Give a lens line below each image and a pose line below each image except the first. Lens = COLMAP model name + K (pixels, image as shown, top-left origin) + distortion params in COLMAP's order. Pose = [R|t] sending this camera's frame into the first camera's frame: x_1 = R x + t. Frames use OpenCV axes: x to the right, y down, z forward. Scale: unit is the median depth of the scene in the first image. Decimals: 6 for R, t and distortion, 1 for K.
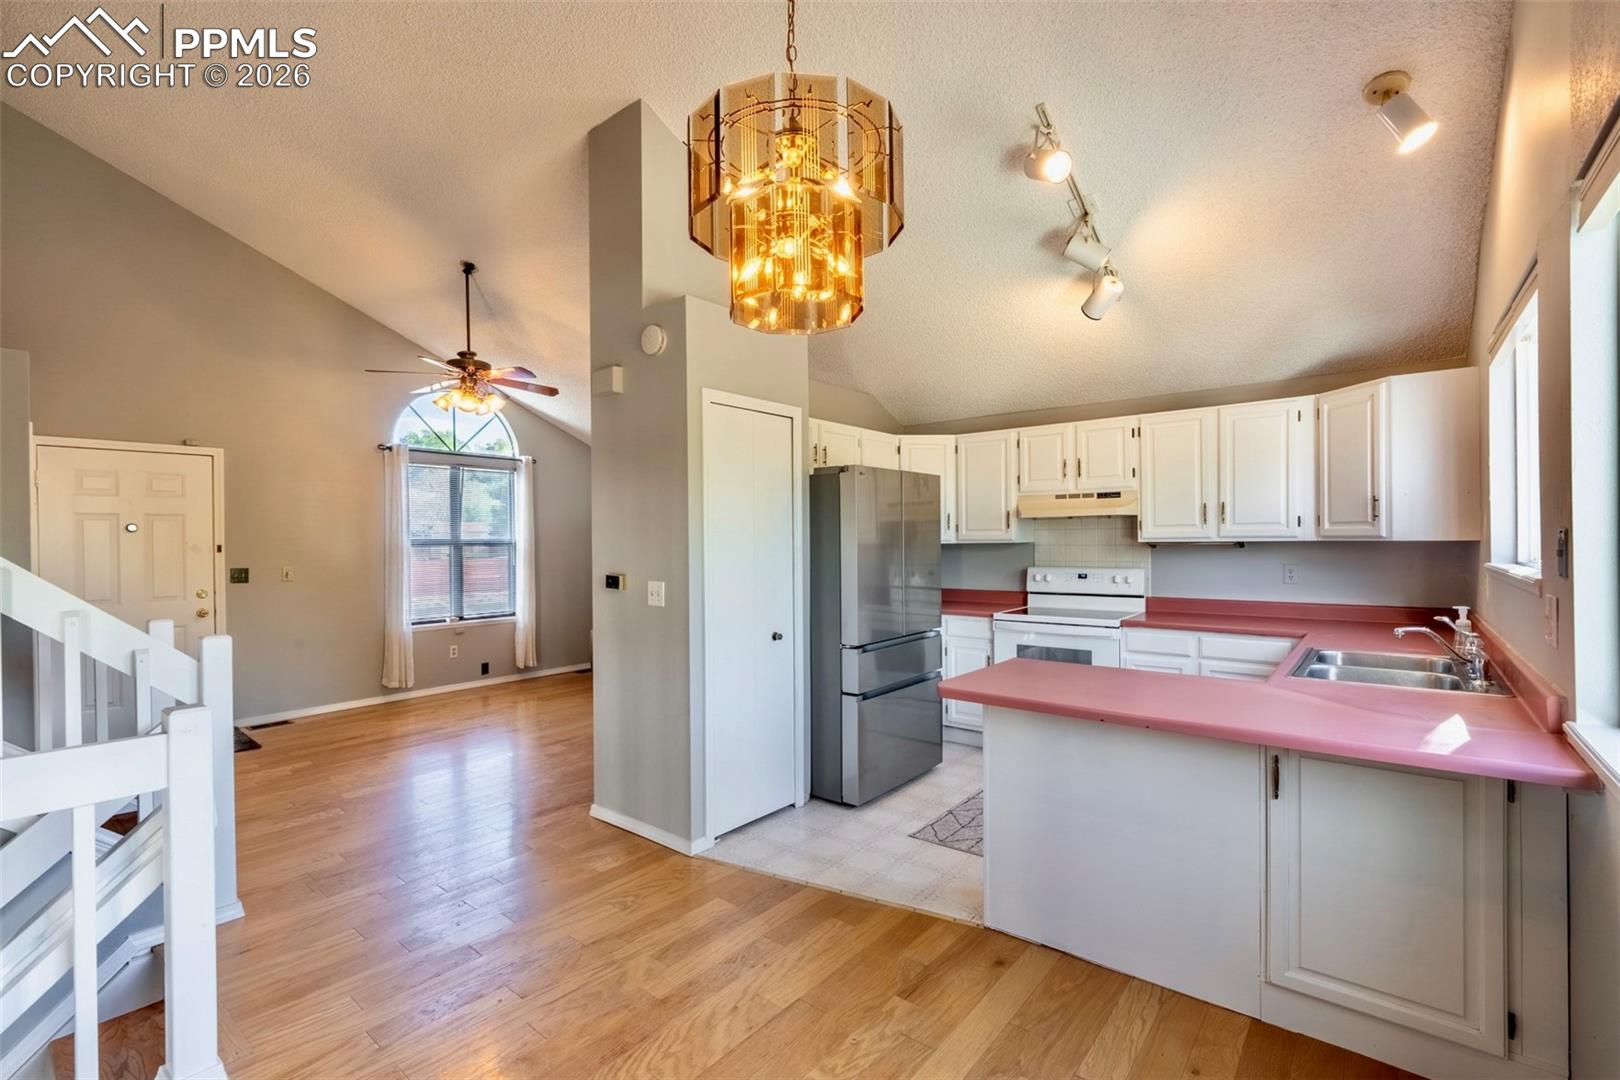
lens RADIAL K [[714.9, 0, 802.4], [0, 714.9, 543.5], [0, 0, 1]] dist [-0.013786, 0.002797]
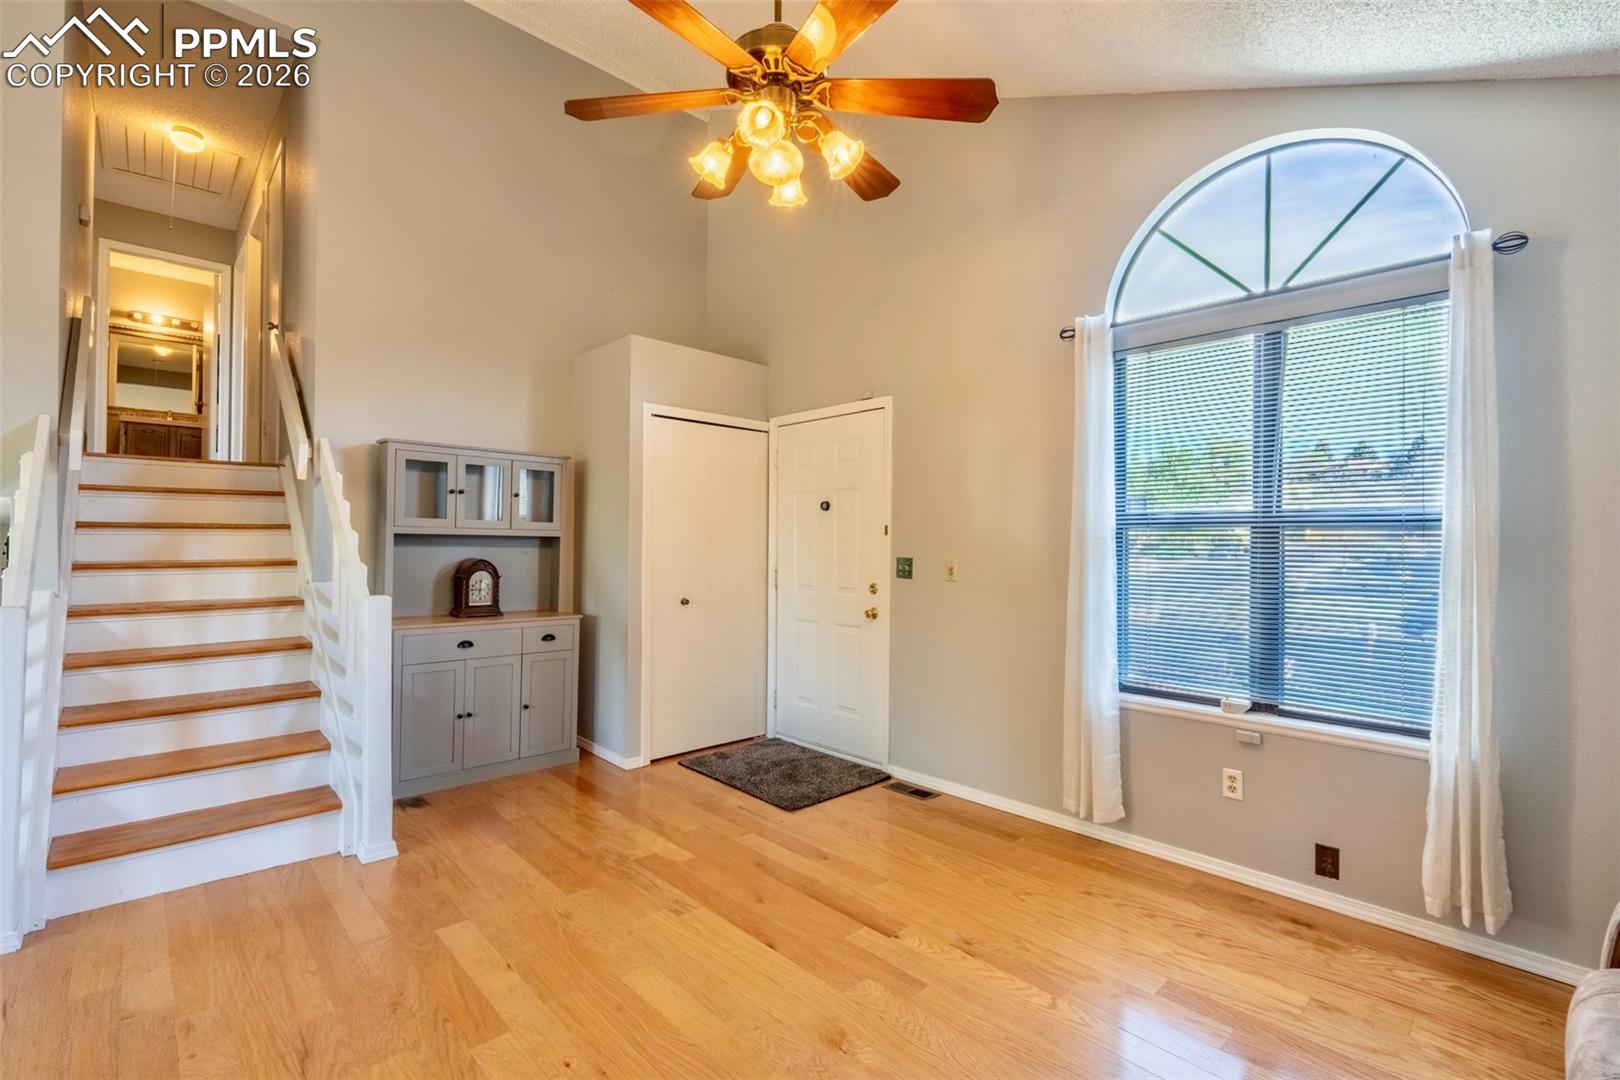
lens RADIAL K [[714.9, 0, 796.6], [0, 714.9, 541.3], [0, 0, 1]] dist [-0.013786, 0.002797]
pose [[-0.127349, 0.003555, -0.991852, -0.071972], [-0.013620, 0.999893, 0.005333, 0.018933], [0.991764, 0.014189, -0.127287, 1.164759]]
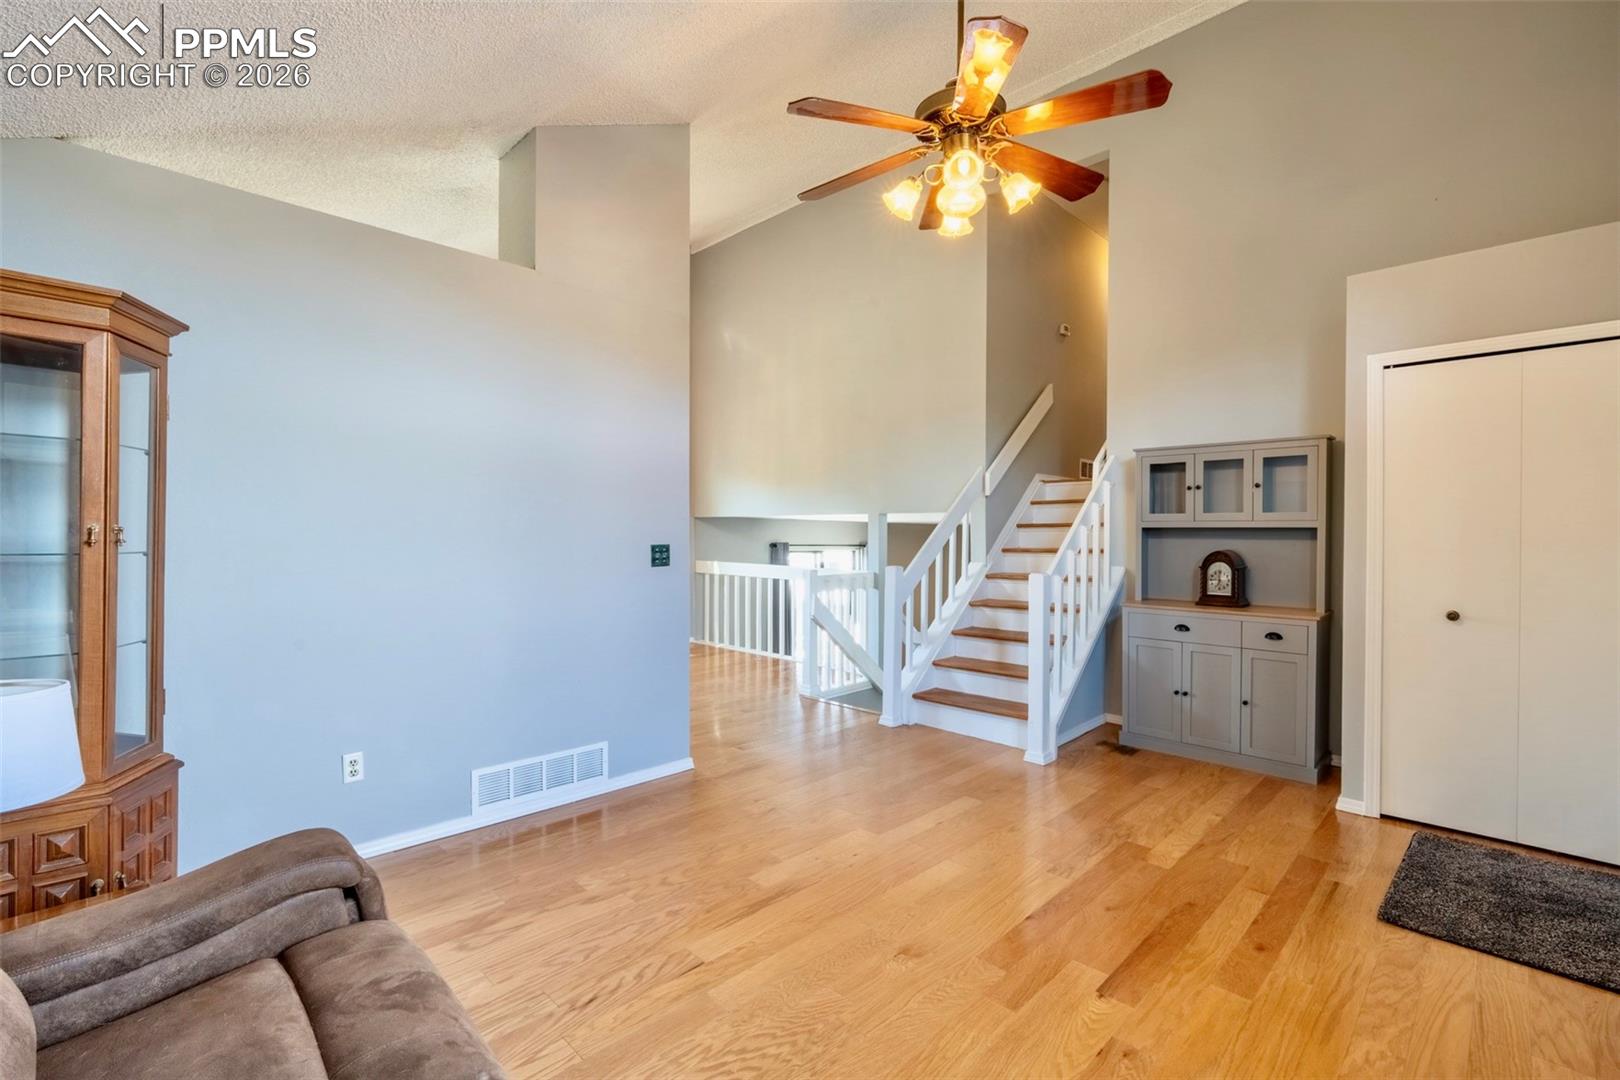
lens RADIAL K [[714.9, 0, 805.5], [0, 714.9, 541.4], [0, 0, 1]] dist [-0.013786, 0.002797]
pose [[-0.995375, 0.005434, 0.095907, -0.450117], [0.006927, 0.999860, 0.015234, 0.021435], [-0.095811, 0.015828, -0.995274, 1.613978]]
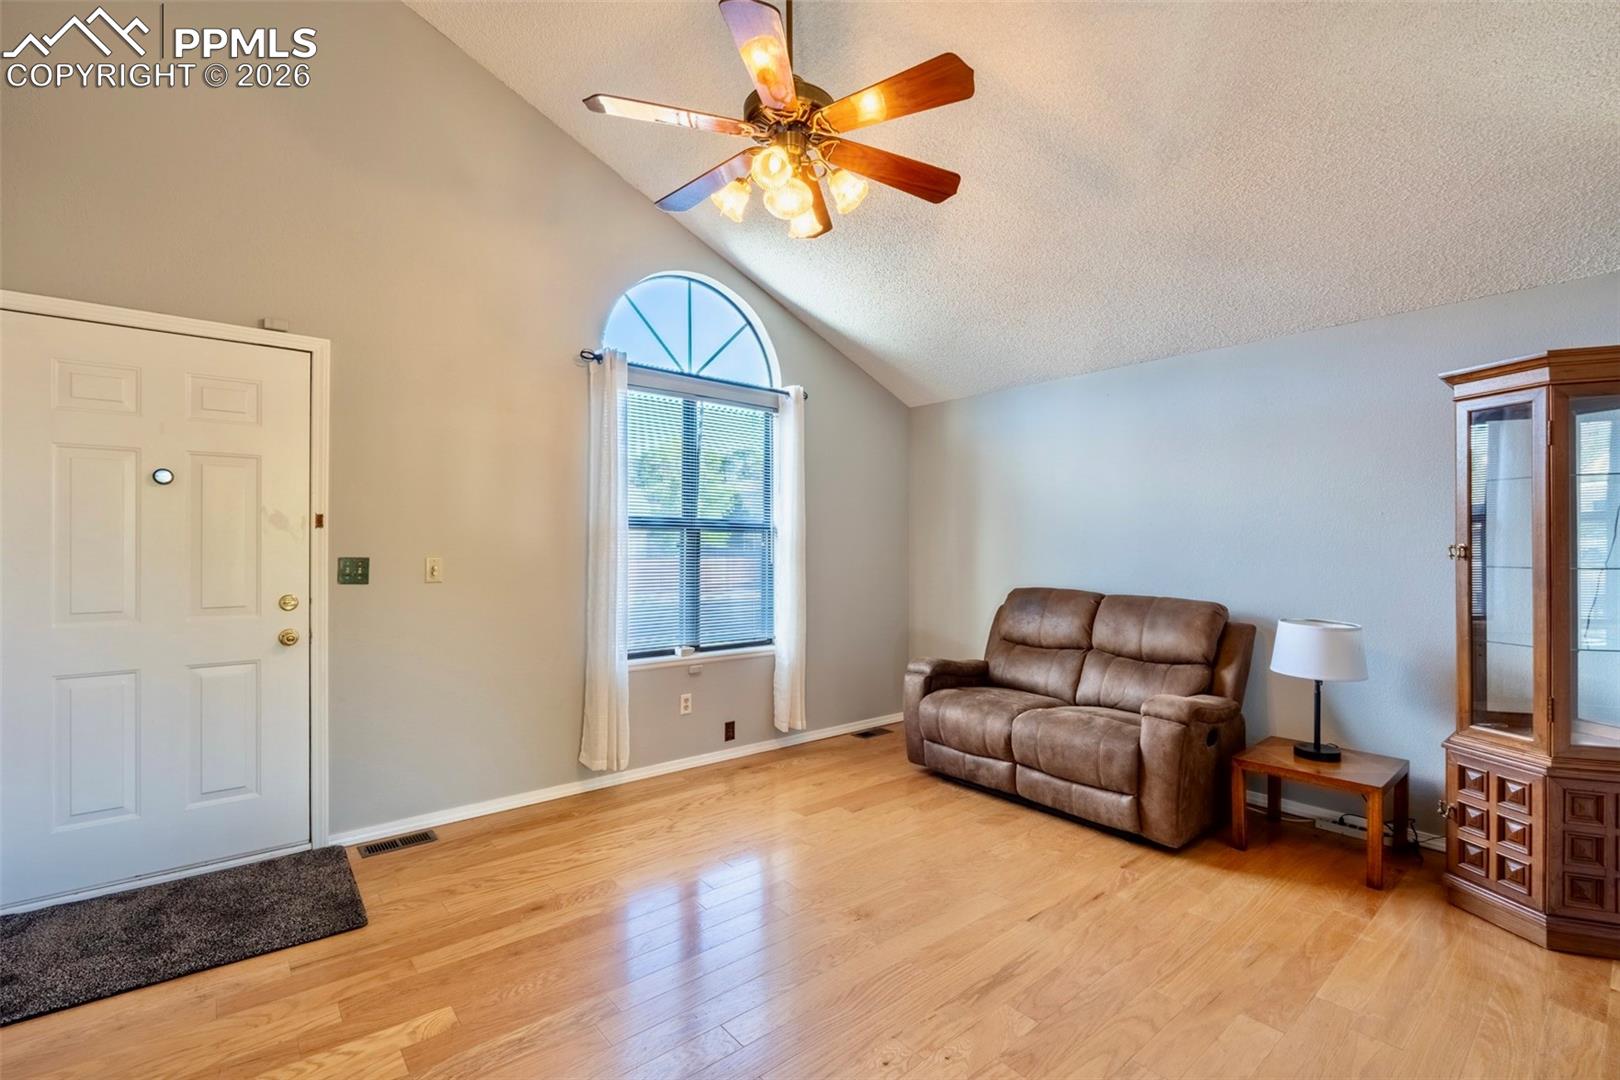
lens RADIAL K [[714.9, 0, 803.3], [0, 714.9, 541.4], [0, 0, 1]] dist [-0.013786, 0.002797]
pose [[0.982275, 0.012569, -0.187023, -0.407045], [-0.014361, 0.999863, -0.008234, 0.025900], [0.186894, 0.010774, 0.982321, 0.614269]]
